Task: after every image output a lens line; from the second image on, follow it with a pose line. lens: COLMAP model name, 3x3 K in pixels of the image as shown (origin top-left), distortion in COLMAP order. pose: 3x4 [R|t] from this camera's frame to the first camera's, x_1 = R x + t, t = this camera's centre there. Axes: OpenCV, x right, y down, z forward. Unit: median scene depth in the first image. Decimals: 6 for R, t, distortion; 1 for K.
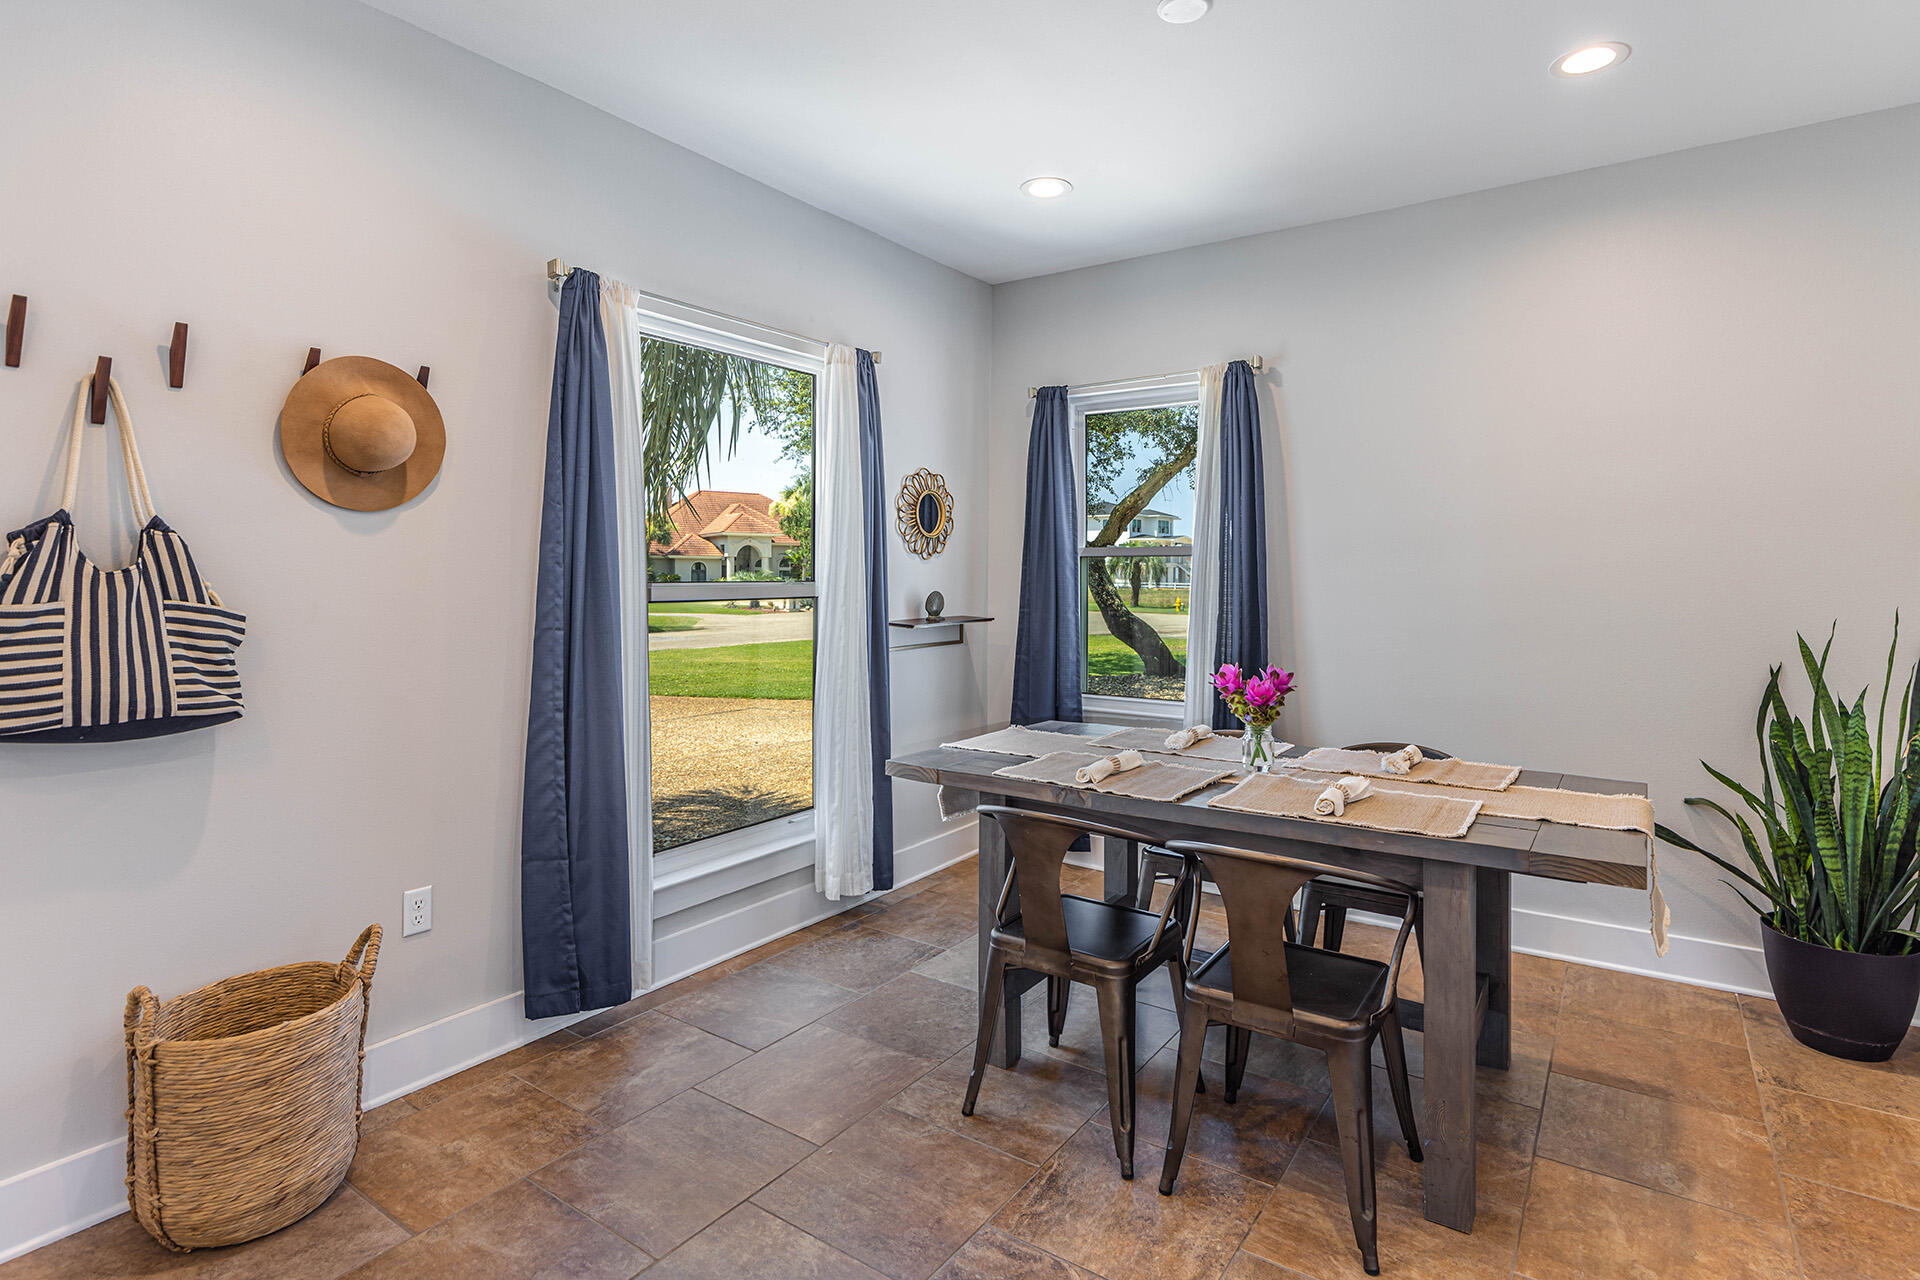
lens RADIAL K [[930.2, 0, 1023.5], [0, 930.2, 577.5], [0, 0, 1]] dist [-0.004523, 0.000607]
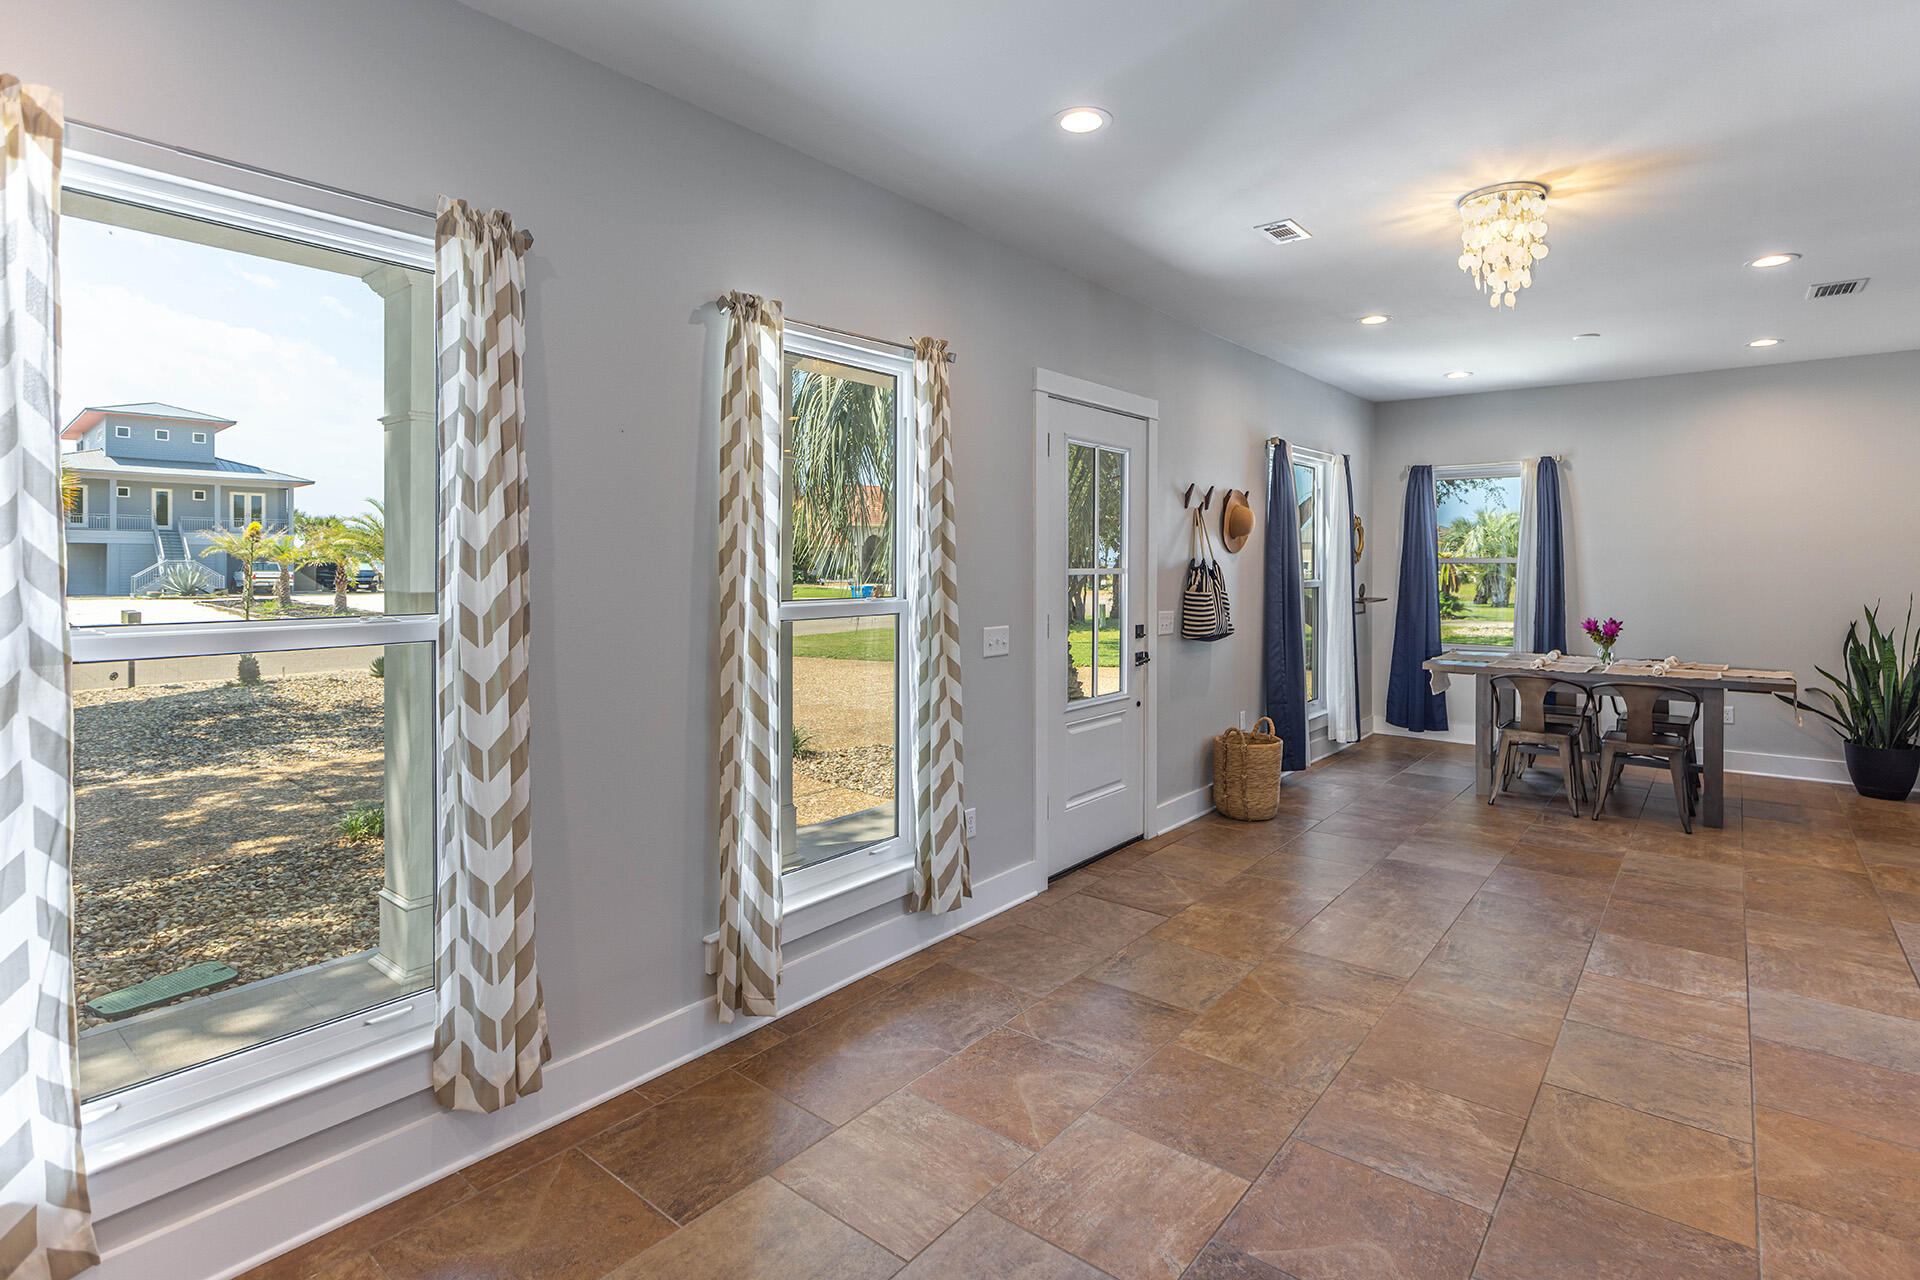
lens RADIAL K [[922.7, 0, 1021.1], [0, 922.7, 571.1], [0, 0, 1]] dist [0.003491, 0.000662]
pose [[0.997446, -0.000662, -0.071425, -0.920552], [0.002170, 0.999776, 0.021037, -0.065590], [0.071395, -0.021138, 0.997224, -1.225614]]
